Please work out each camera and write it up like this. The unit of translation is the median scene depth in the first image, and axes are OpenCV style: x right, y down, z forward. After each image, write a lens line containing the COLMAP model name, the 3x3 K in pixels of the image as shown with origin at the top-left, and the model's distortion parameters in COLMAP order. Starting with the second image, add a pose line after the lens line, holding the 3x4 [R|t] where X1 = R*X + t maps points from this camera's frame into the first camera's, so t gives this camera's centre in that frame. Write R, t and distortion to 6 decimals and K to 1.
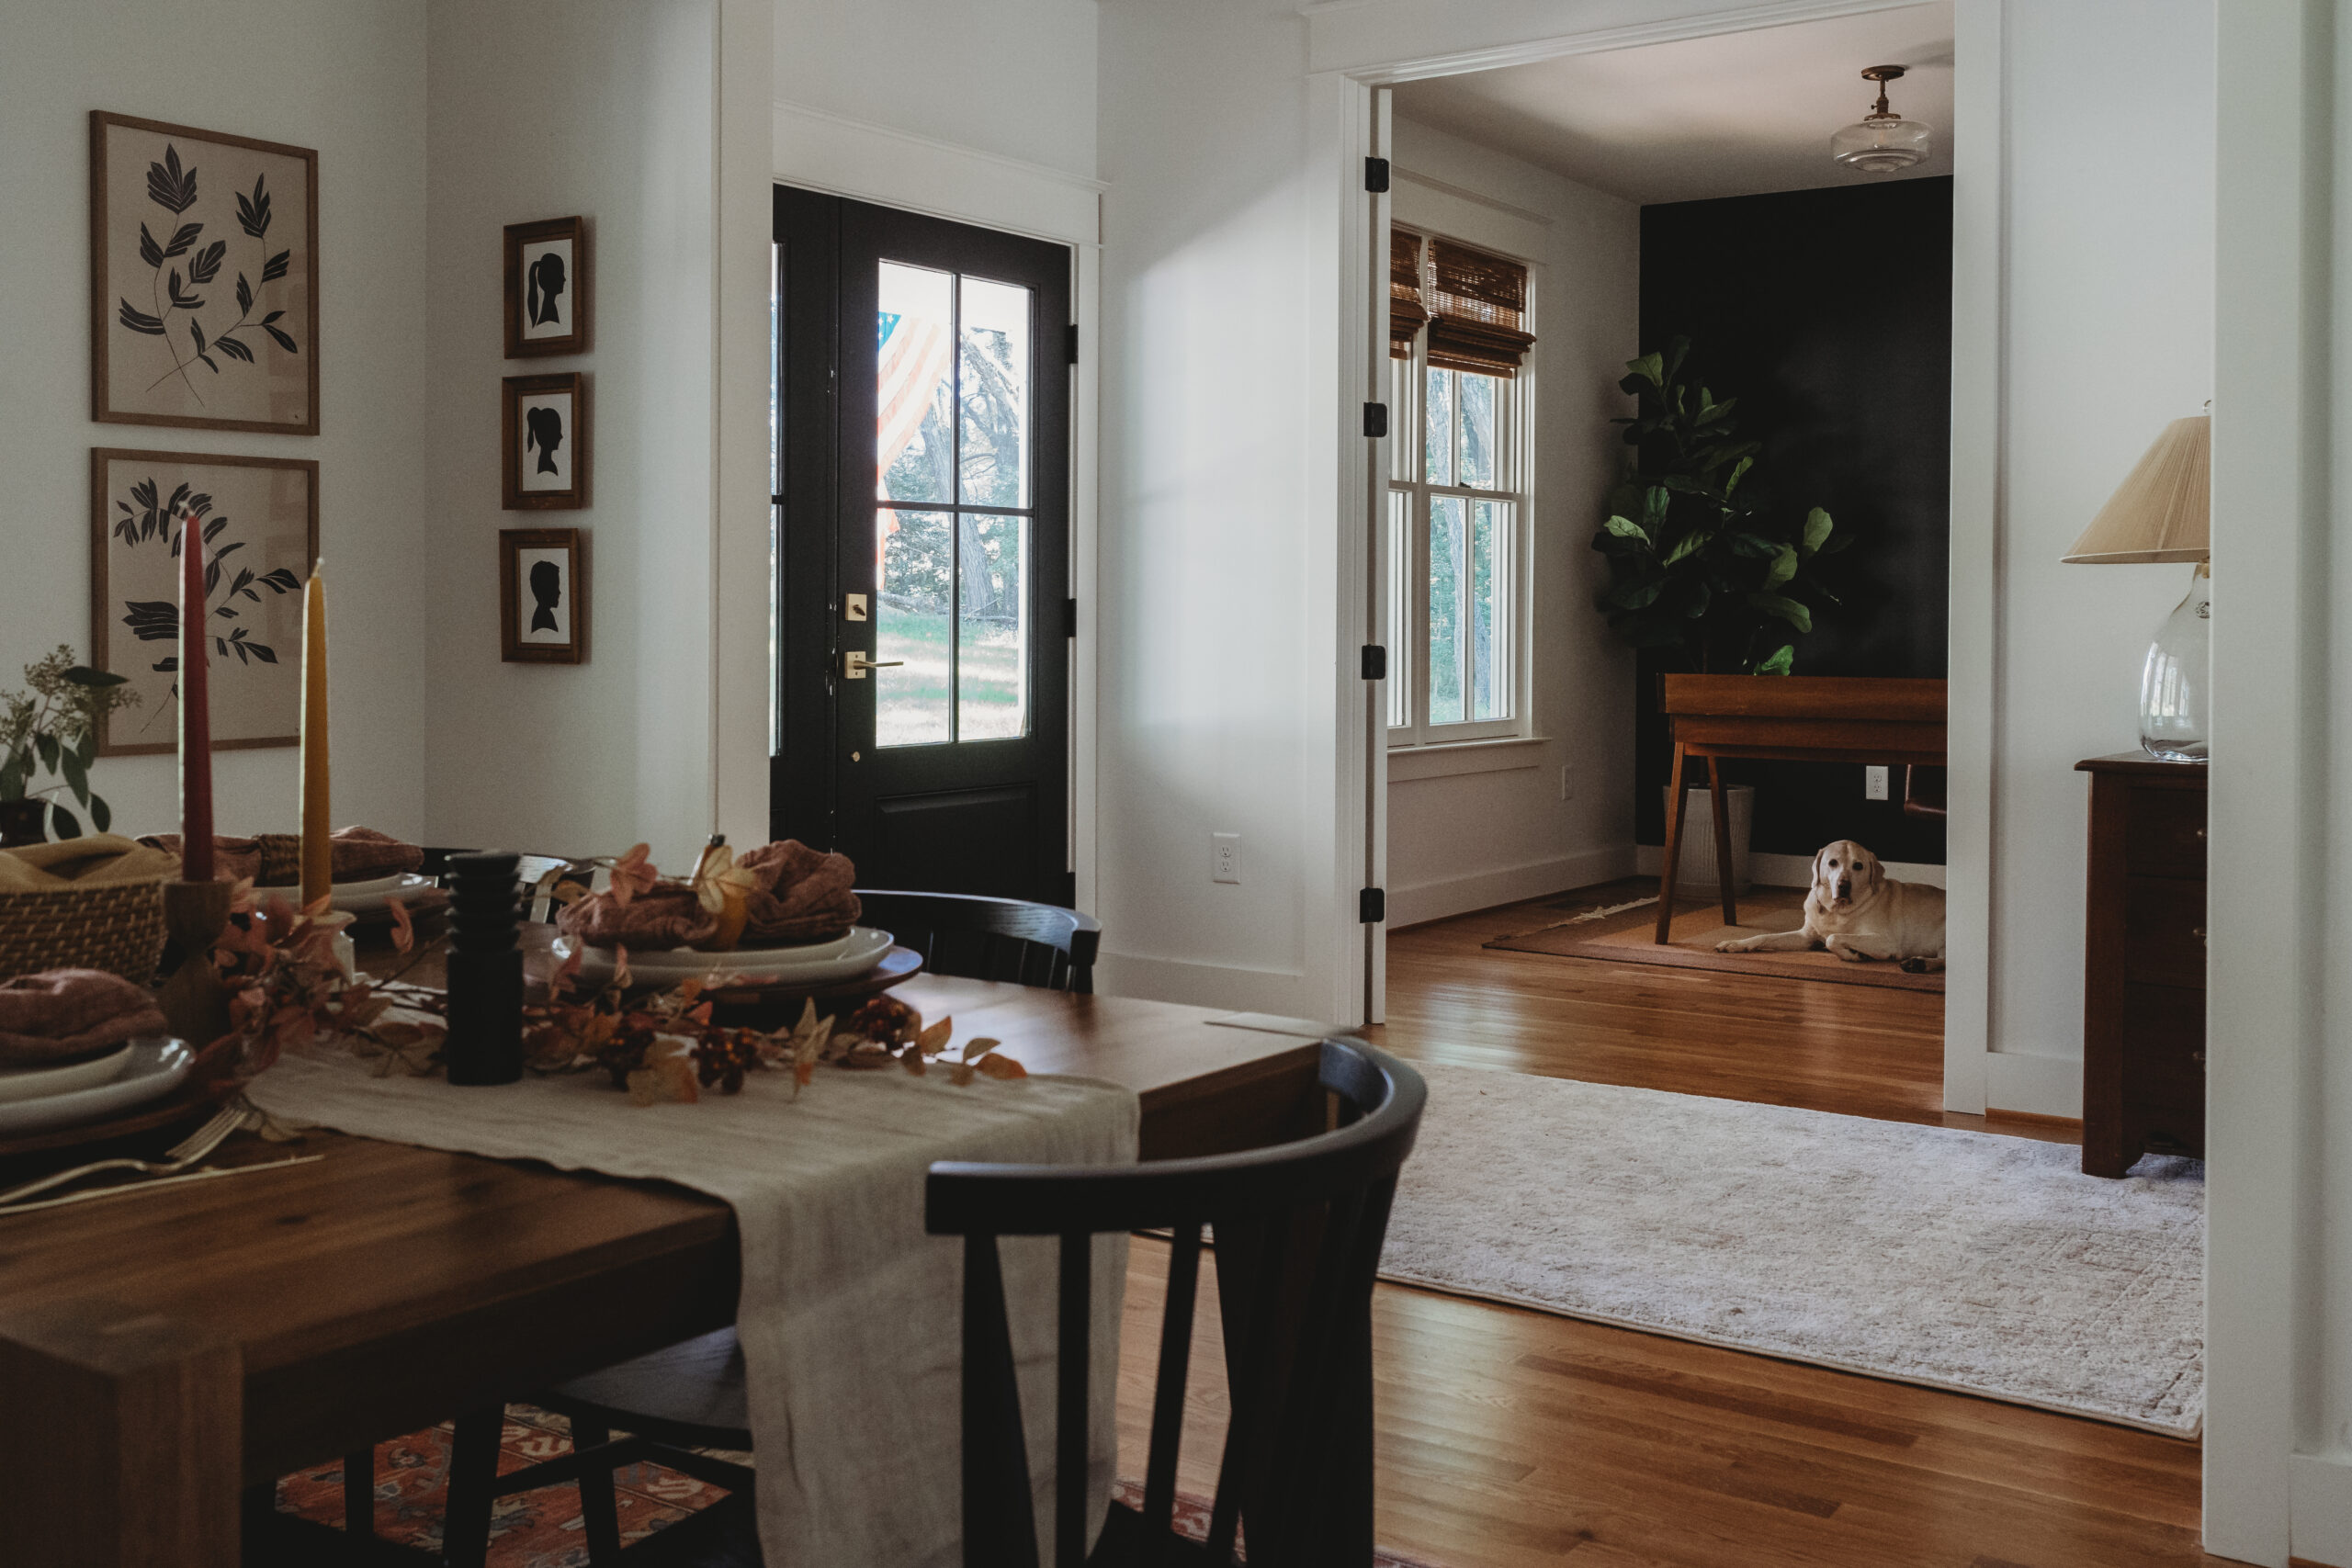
lens RADIAL K [[2339.2, 0, 1176.1], [0, 2339.2, 633.5], [0, 0, 1]] dist [0.002703, -0.002106]
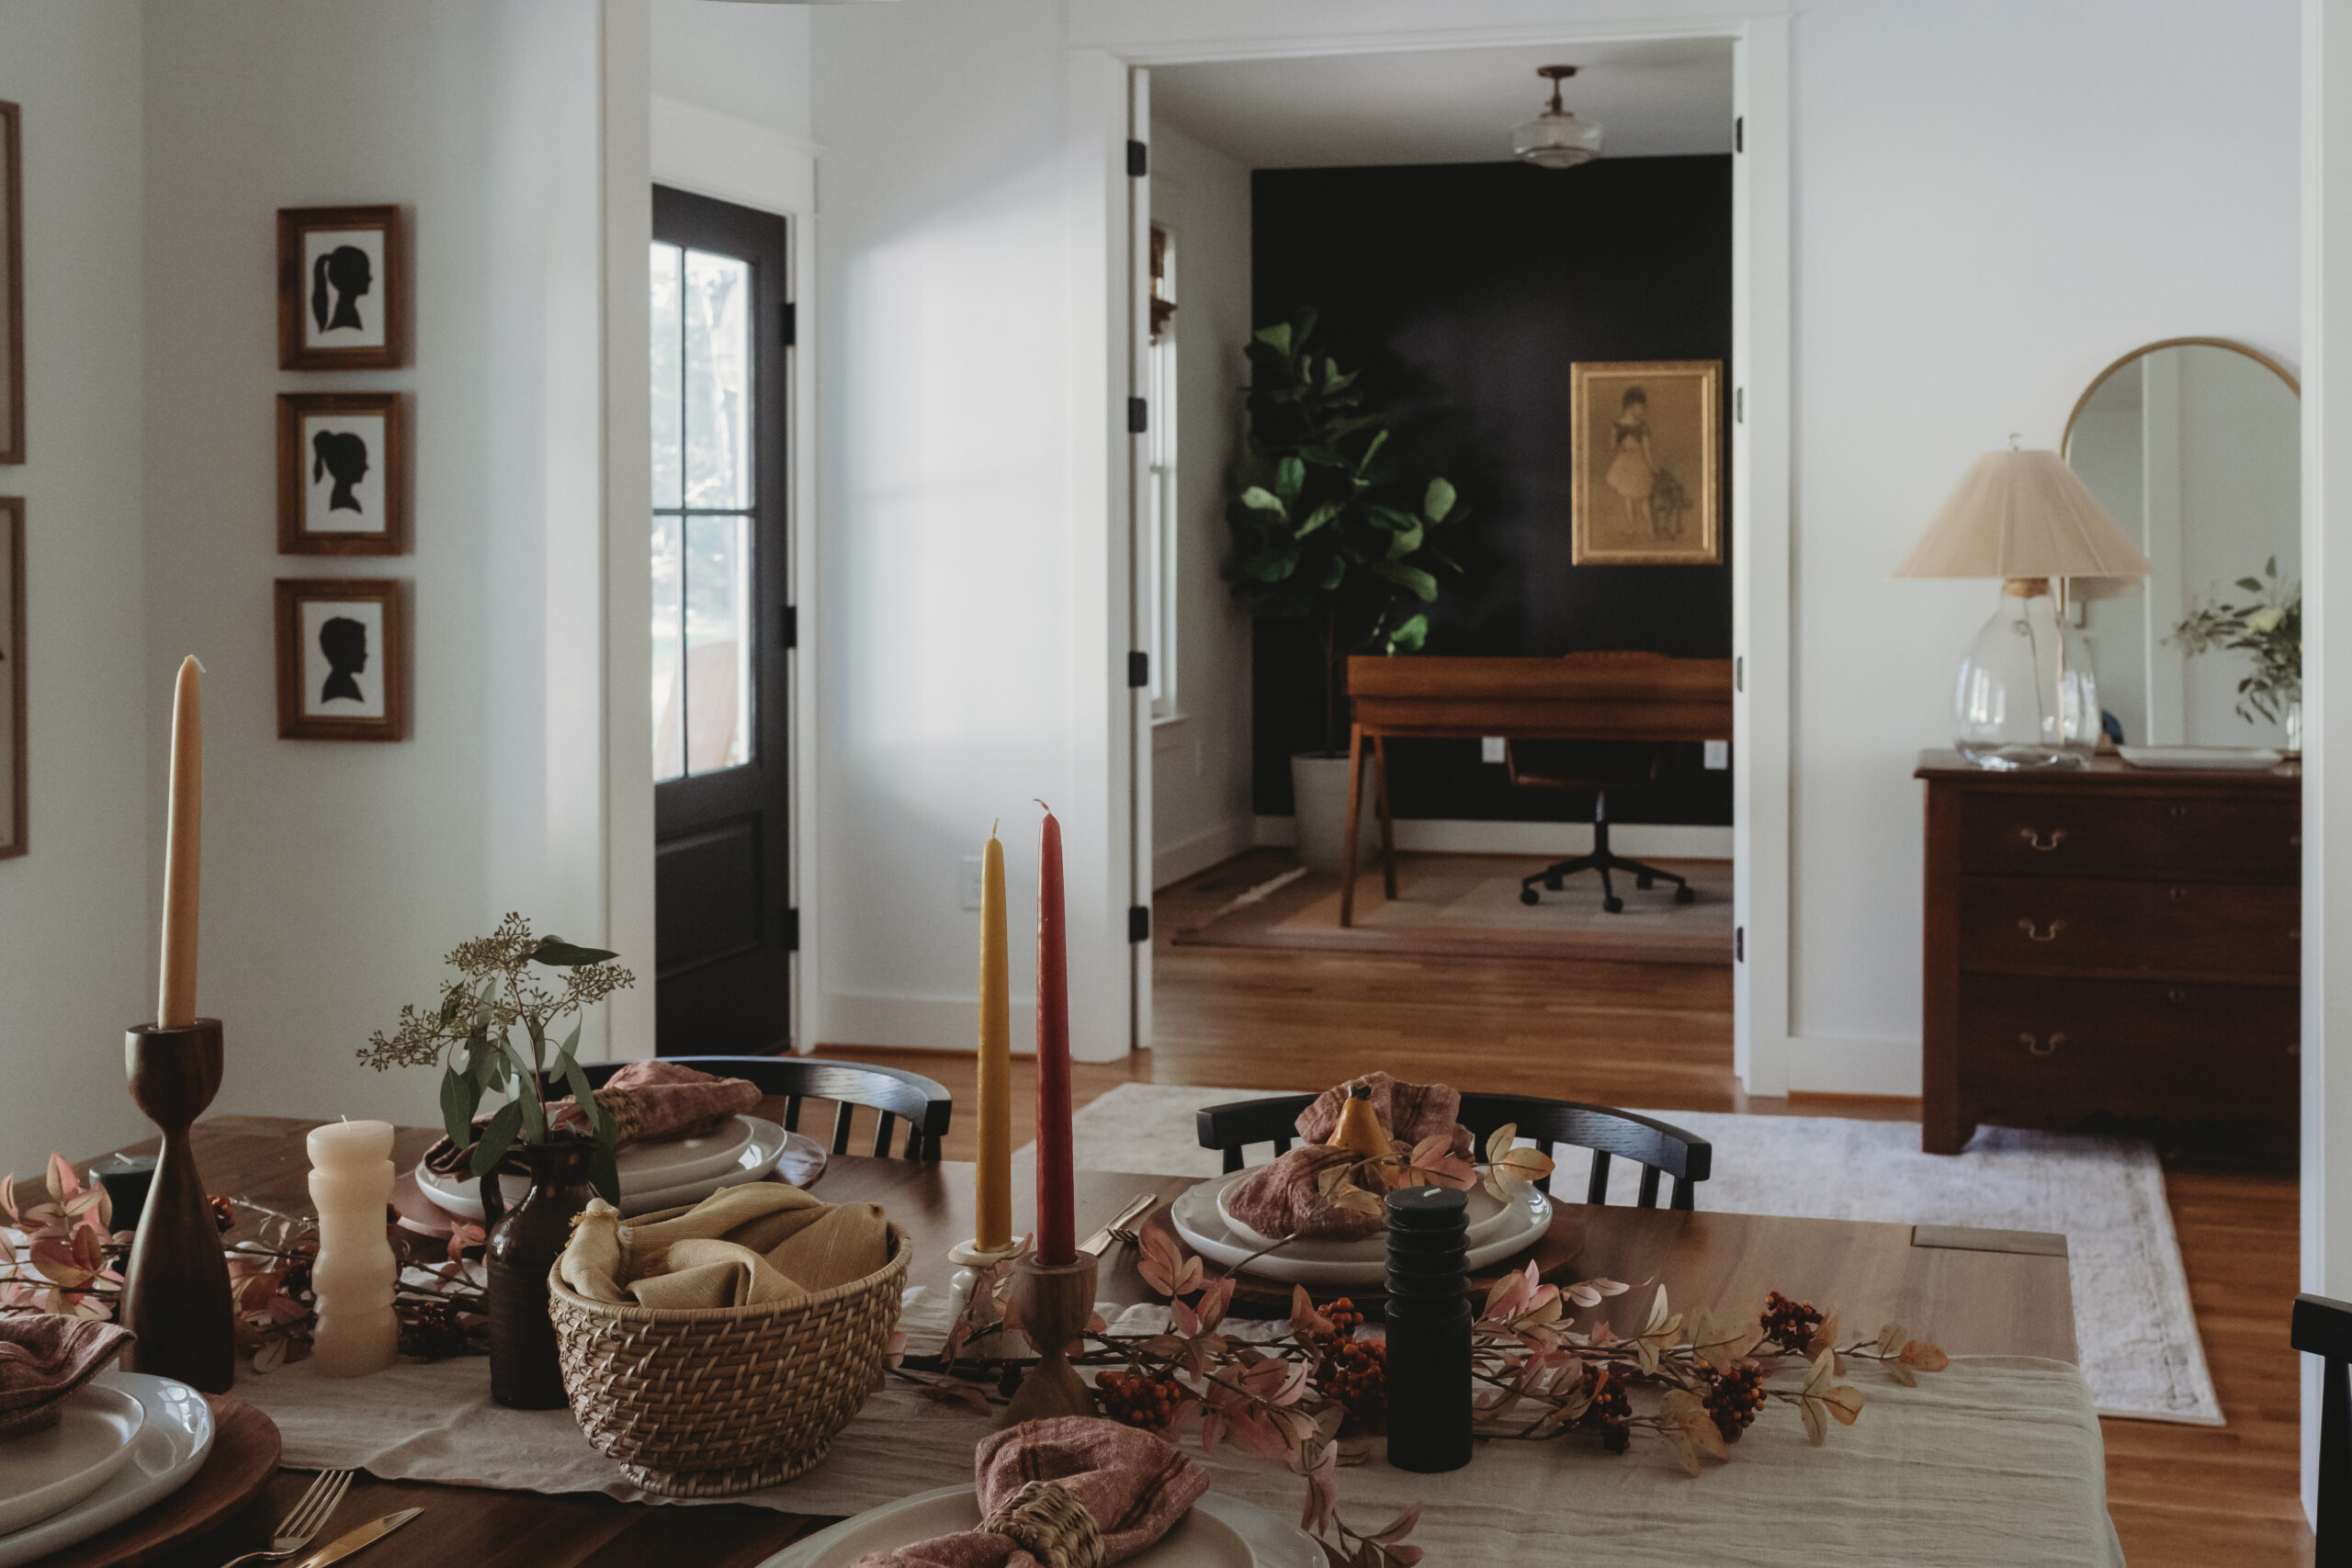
lens RADIAL K [[2389.6, 0, 1479.2], [0, 2389.6, 522.7], [0, 0, 1]] dist [-0.001824, -0.001992]
pose [[0.923091, -0.007938, 0.384500, -0.160501], [0.011899, 0.999898, -0.007923, -0.038008], [-0.384398, 0.011889, 0.923091, 0.047593]]
